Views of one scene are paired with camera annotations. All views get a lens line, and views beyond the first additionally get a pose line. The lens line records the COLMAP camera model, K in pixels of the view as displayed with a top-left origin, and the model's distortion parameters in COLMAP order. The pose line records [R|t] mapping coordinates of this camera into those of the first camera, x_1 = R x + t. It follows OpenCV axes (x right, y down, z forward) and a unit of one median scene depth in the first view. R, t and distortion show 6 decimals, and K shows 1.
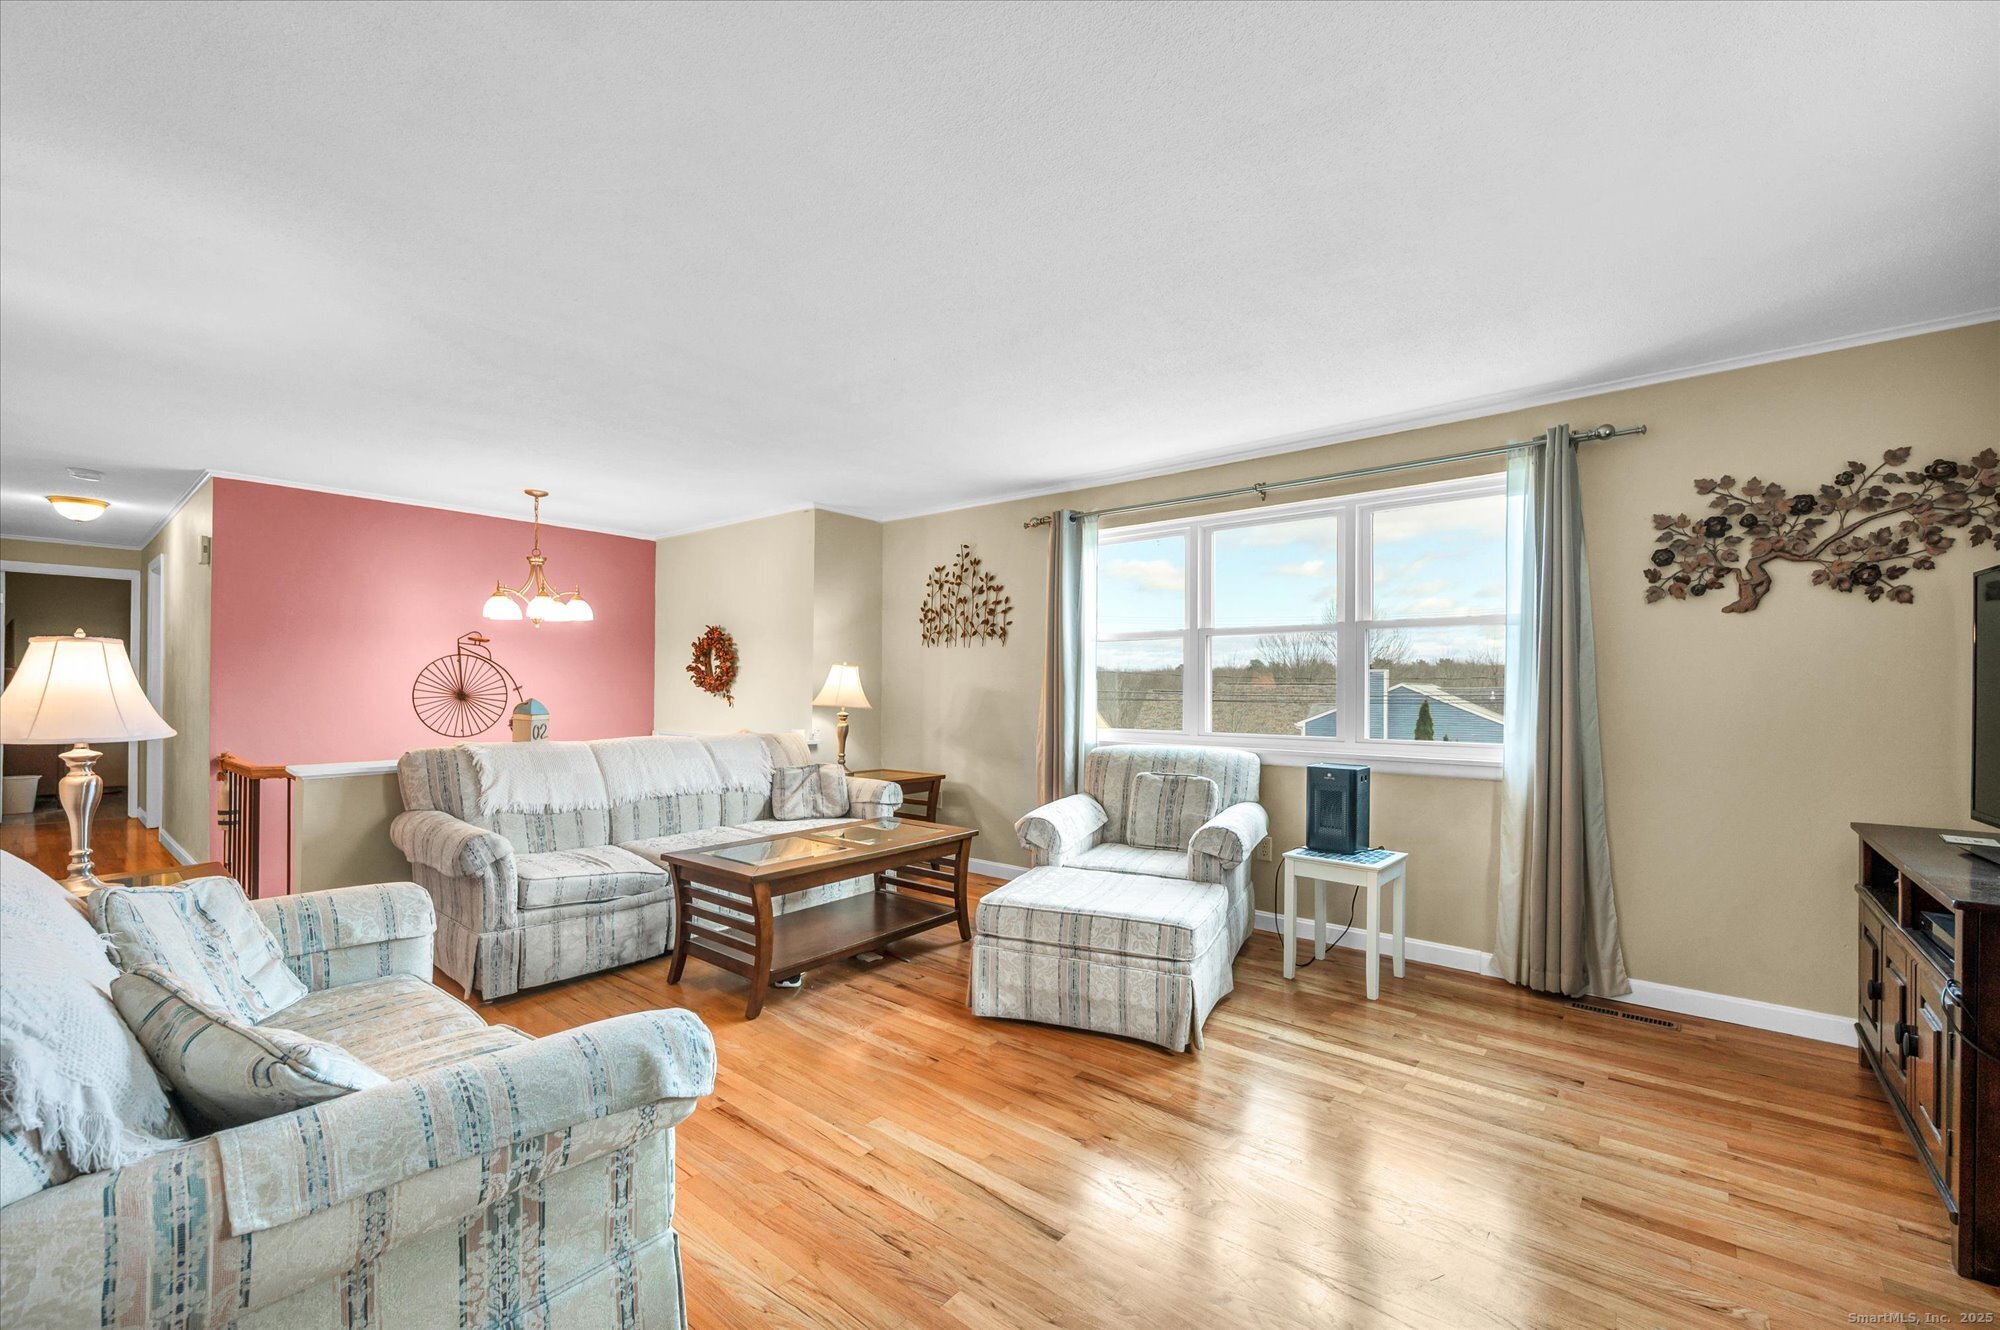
lens RADIAL K [[833.0, 0, 999.4], [0, 833.0, 681.9], [0, 0, 1]] dist [-0.002269, -0.000239]
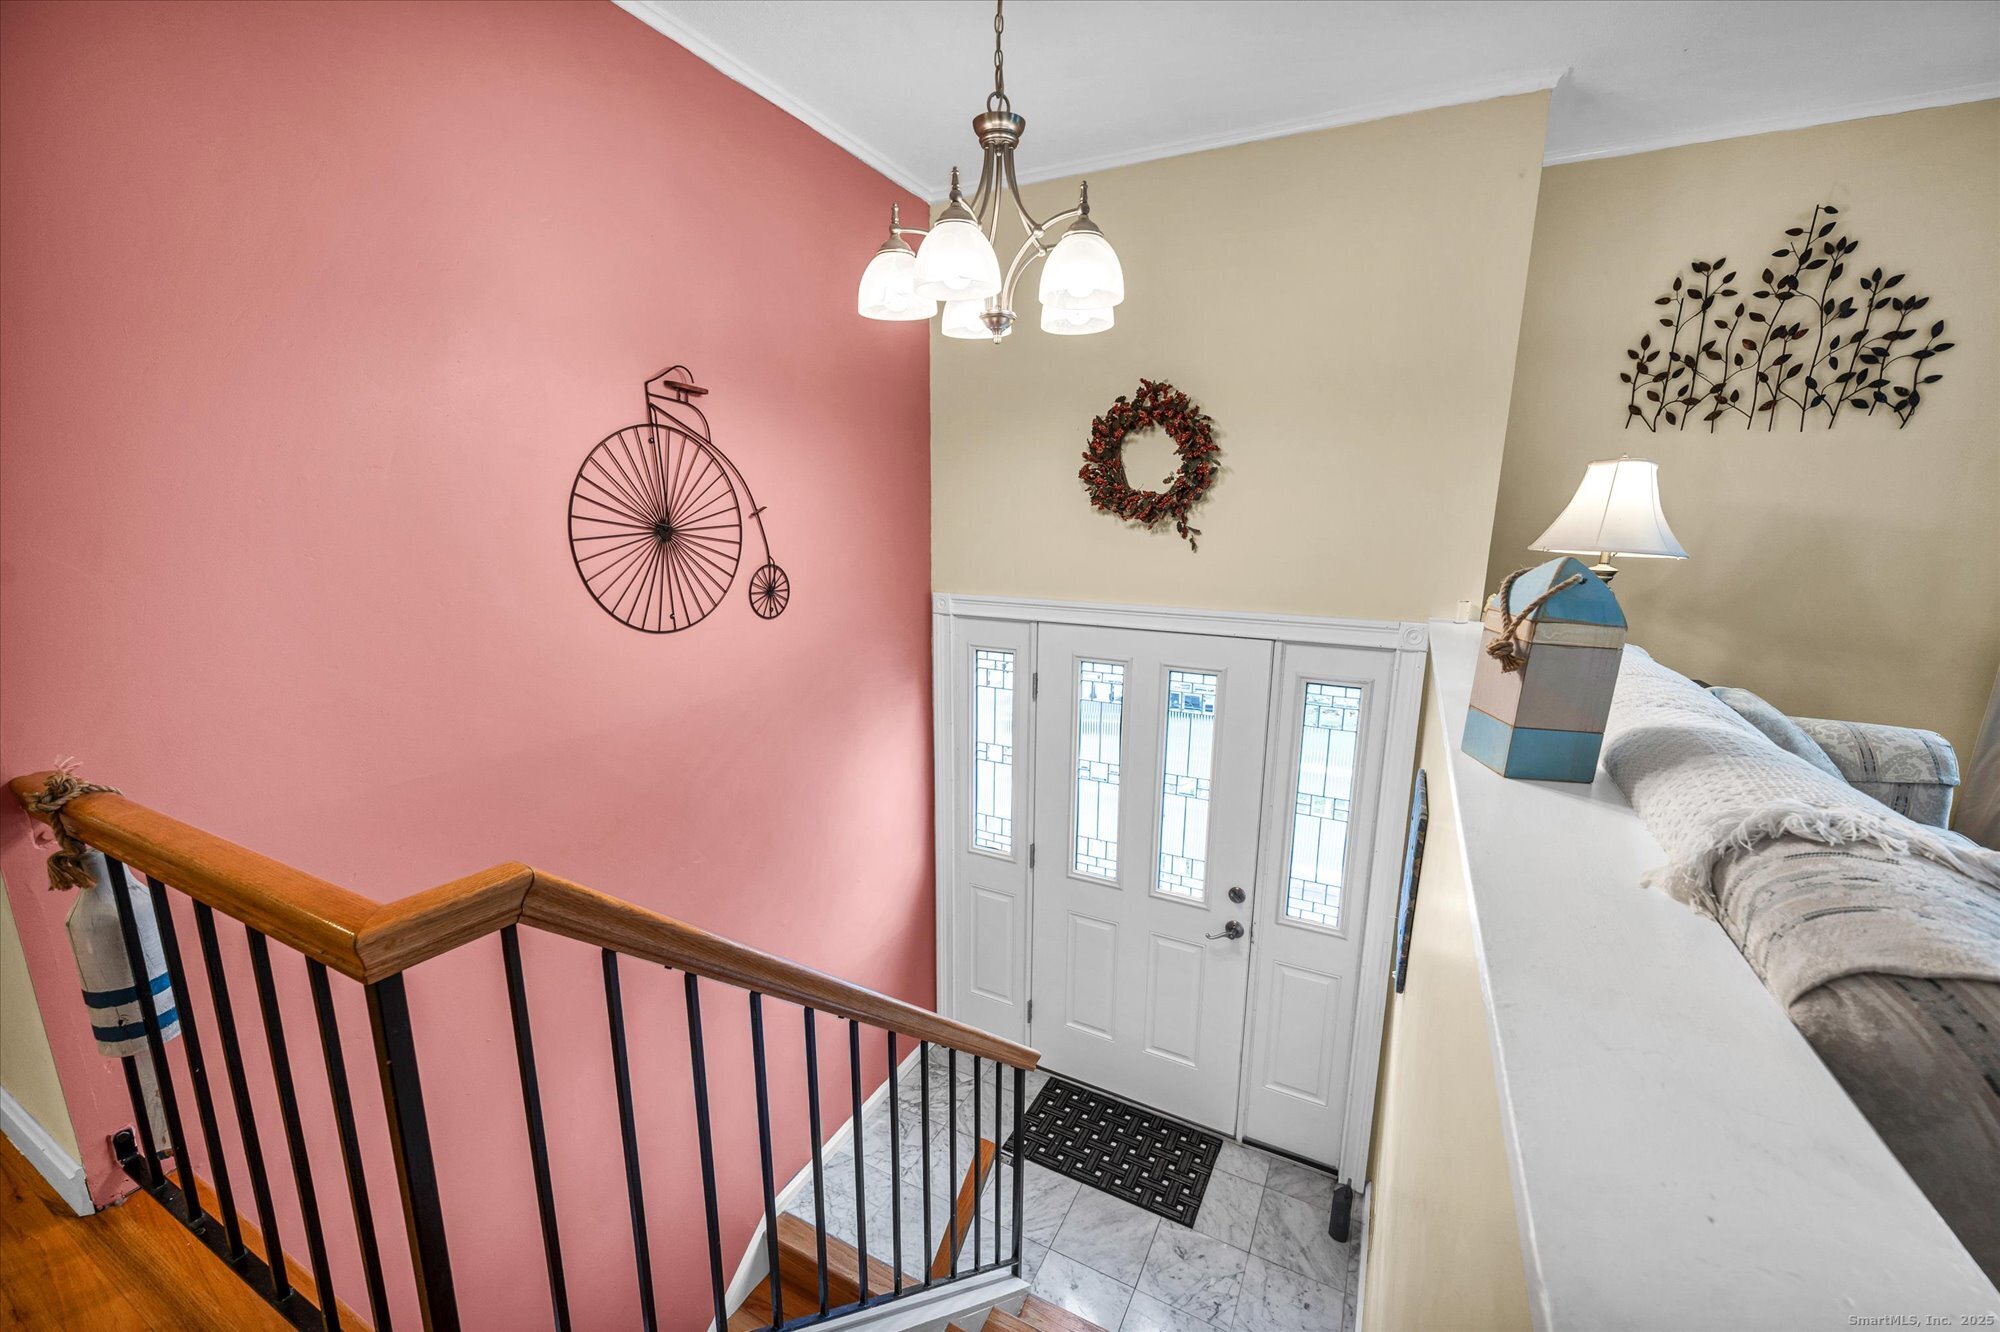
lens RADIAL K [[792.2, 0, 979.1], [0, 792.2, 665.9], [0, 0, 1]] dist [-0.000039, 0.000553]
pose [[0.974627, -0.041653, 0.219926, -0.653890], [-0.003913, 0.979213, 0.202798, 0.002397], [-0.223802, -0.198513, 0.954204, 0.656439]]
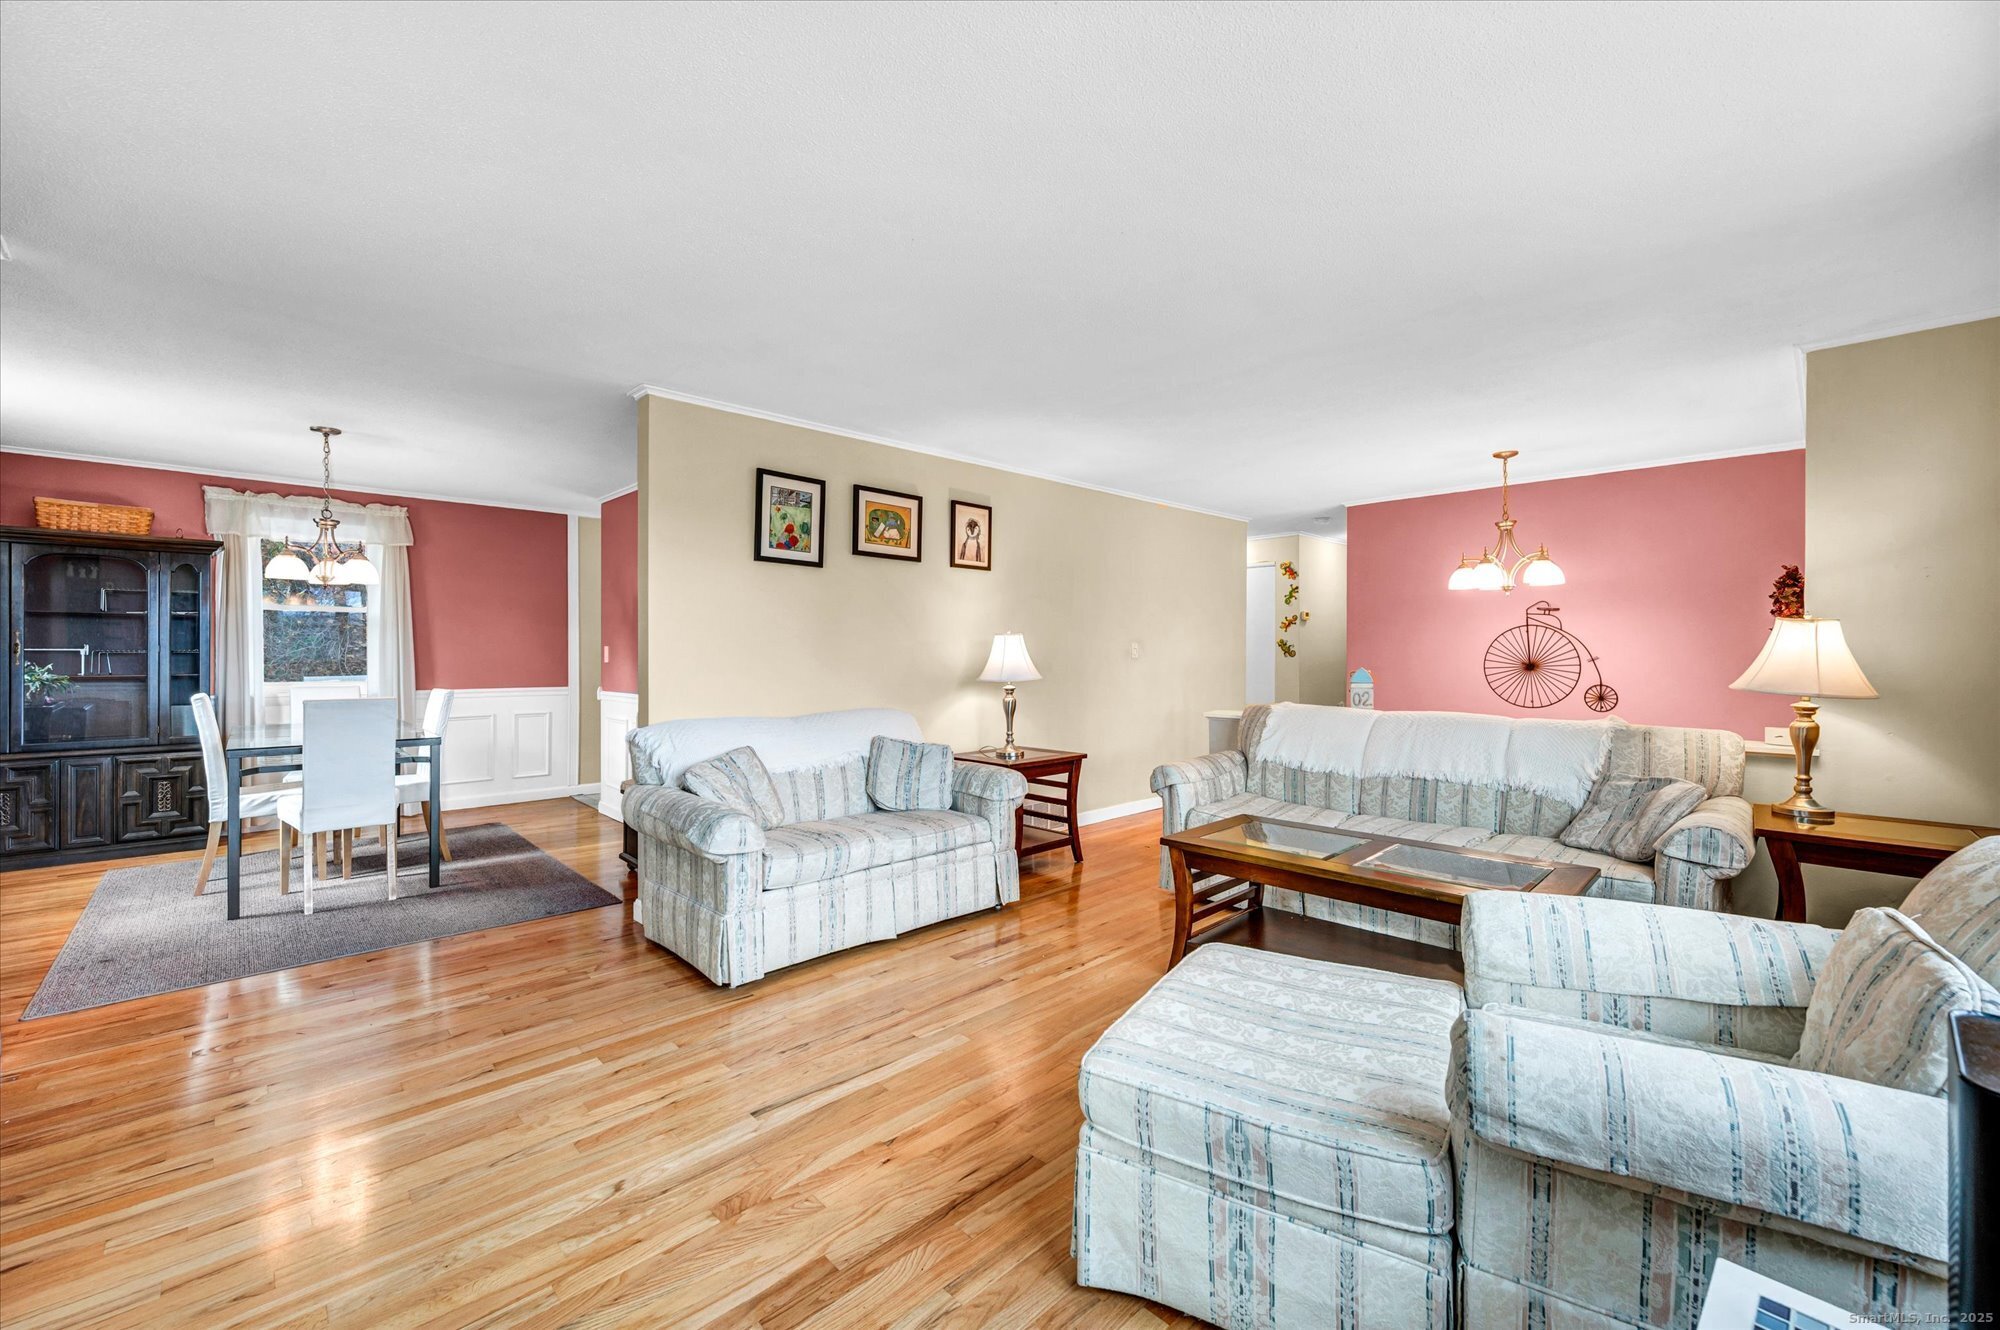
lens RADIAL K [[792.2, 0, 986.0], [0, 792.2, 667.8], [0, 0, 1]] dist [-0.000039, 0.000553]
pose [[-0.105927, 0.013499, -0.994282, 0.411464], [0.012500, 0.999847, 0.012243, -0.001677], [0.994295, -0.011132, -0.106079, 0.504361]]
